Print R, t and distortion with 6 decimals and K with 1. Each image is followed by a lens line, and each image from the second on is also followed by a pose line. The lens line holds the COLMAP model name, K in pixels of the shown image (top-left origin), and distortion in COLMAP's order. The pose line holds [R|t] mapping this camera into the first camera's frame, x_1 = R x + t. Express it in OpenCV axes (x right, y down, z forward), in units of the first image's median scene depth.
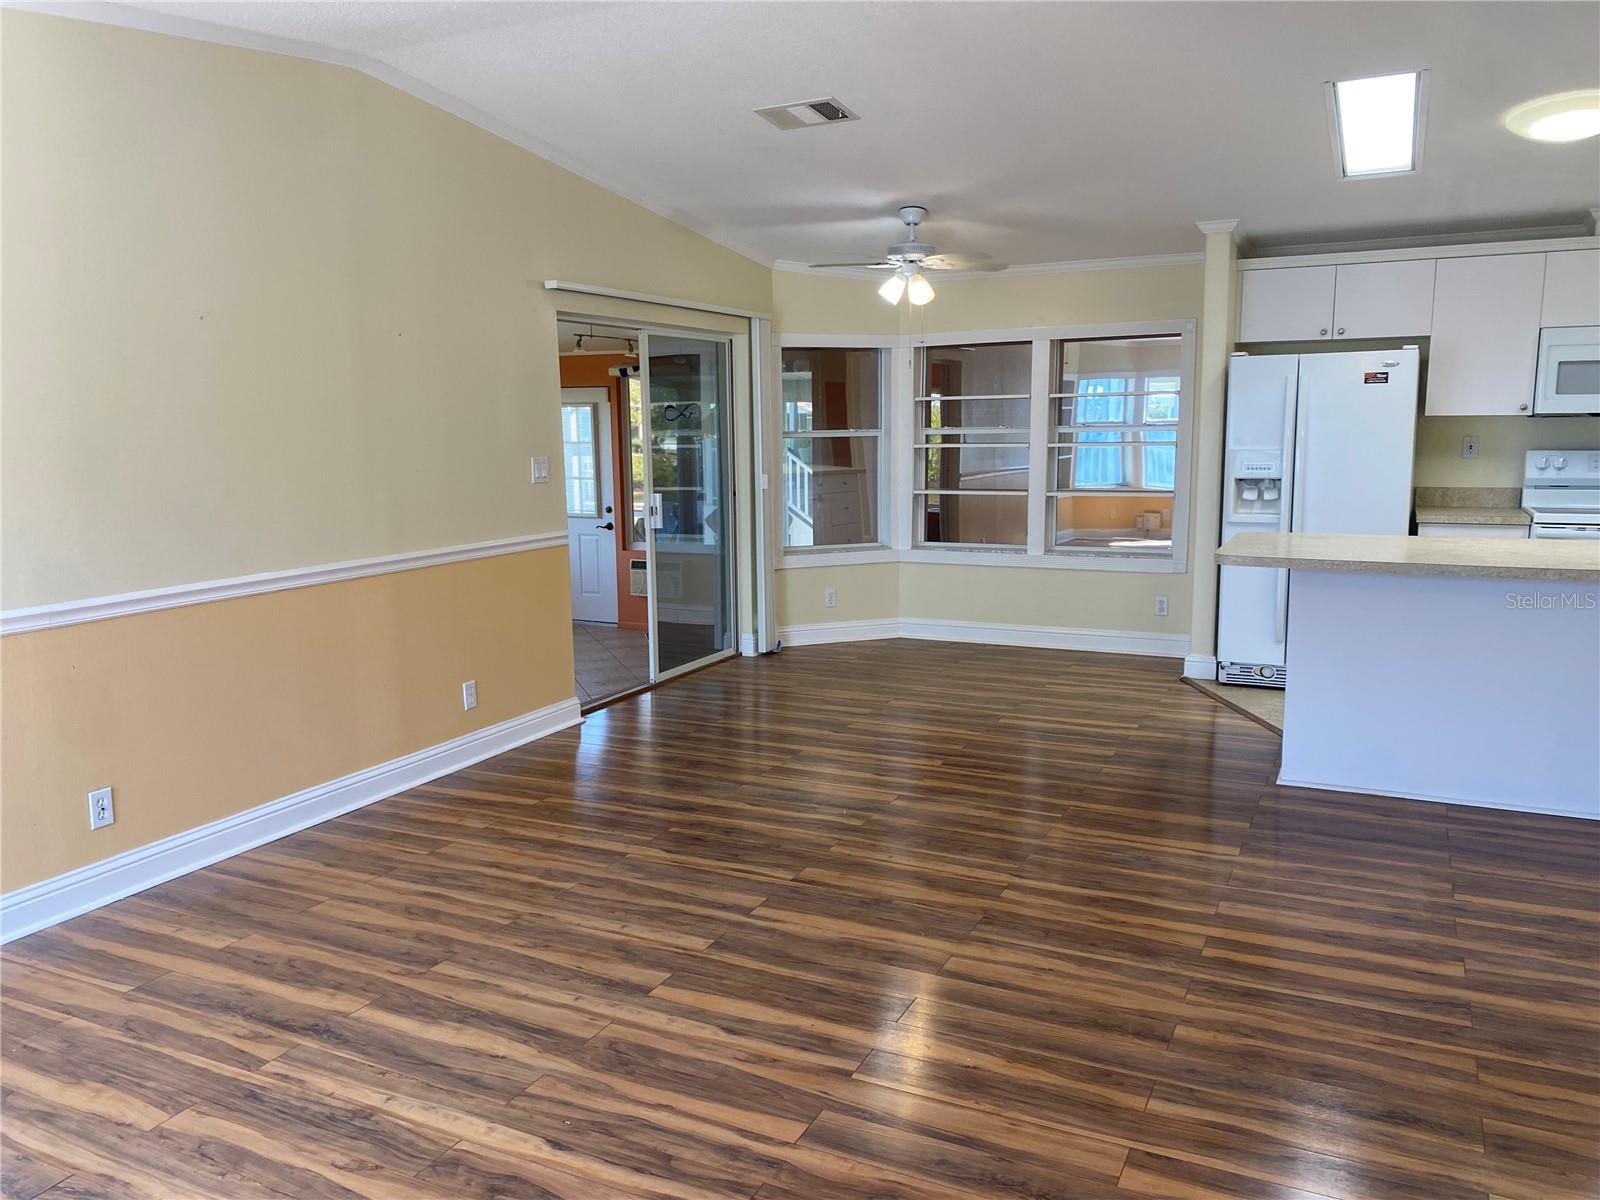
lens RADIAL K [[1219.0, 0, 781.0], [0, 1219.0, 609.4], [0, 0, 1]] dist [0.053166, -0.066390]
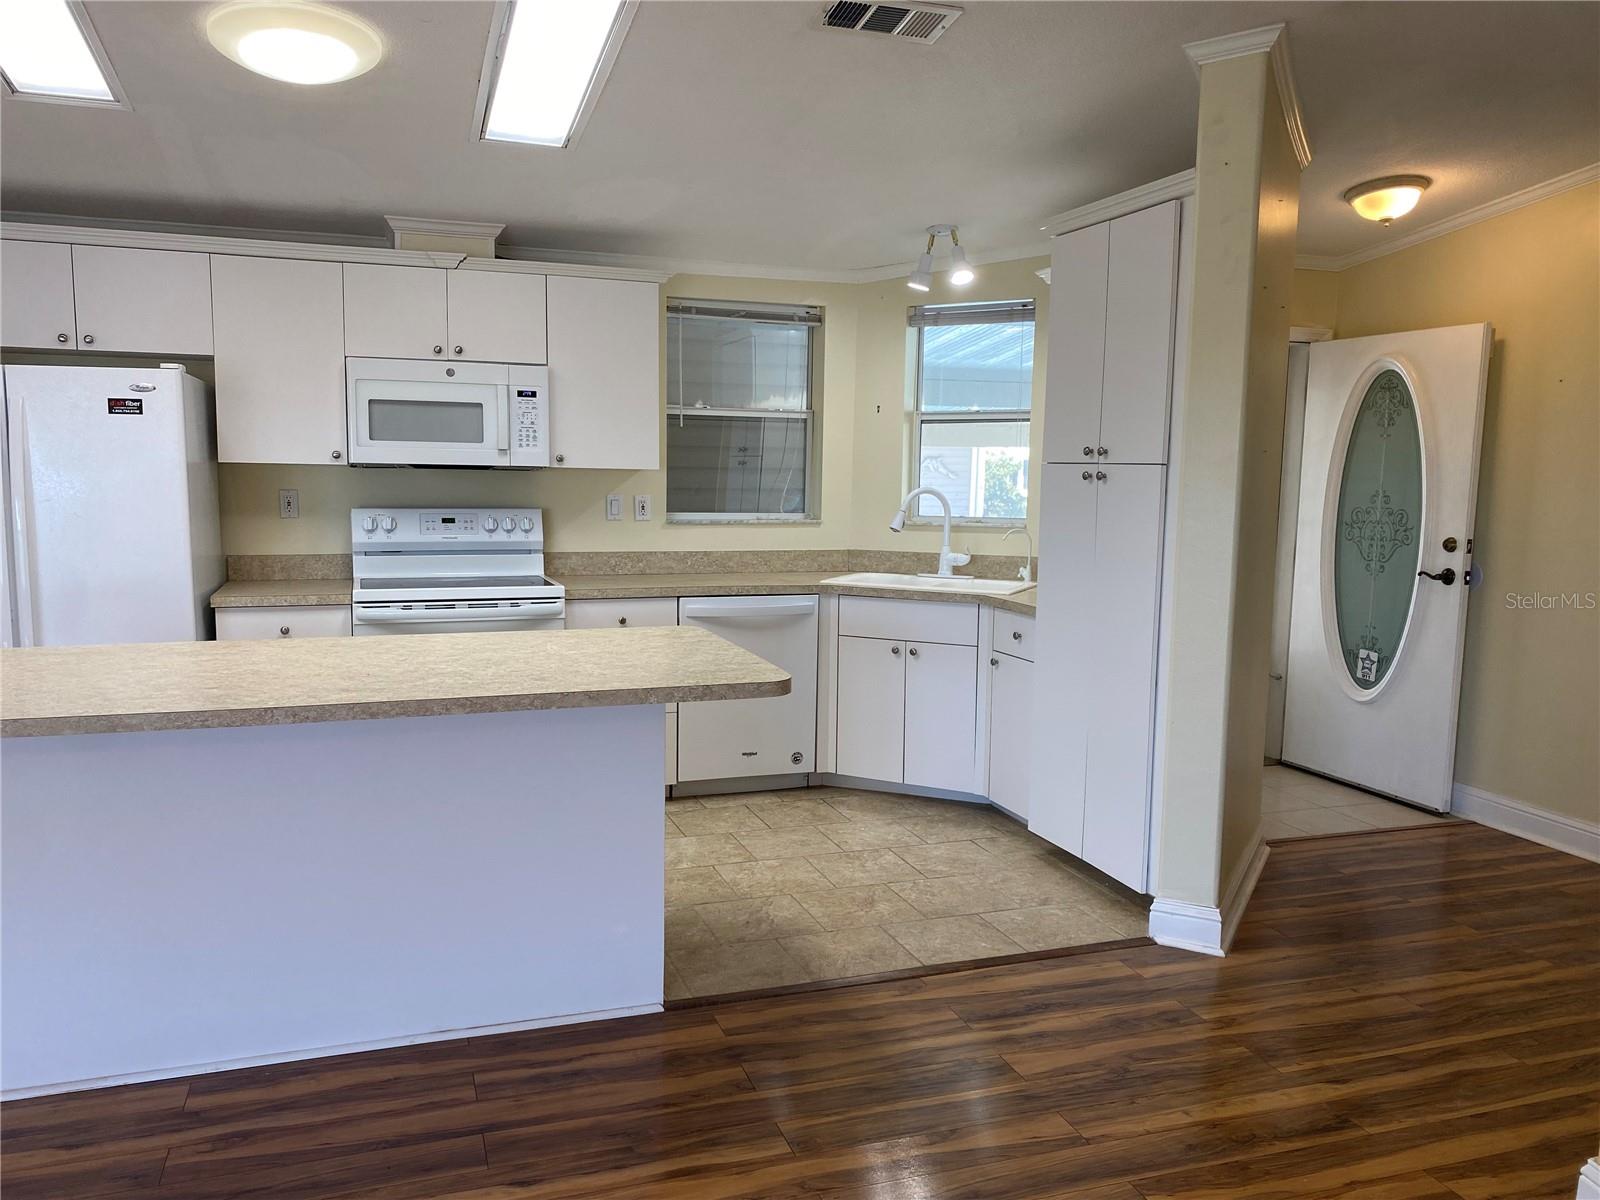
lens RADIAL K [[1219.0, 0, 788.3], [0, 1219.0, 611.5], [0, 0, 1]] dist [0.053166, -0.066390]
pose [[0.702232, -0.061698, 0.709270, 0.326474], [0.086284, 0.996270, 0.001236, -0.053577], [-0.706700, 0.060331, 0.704936, 0.330809]]
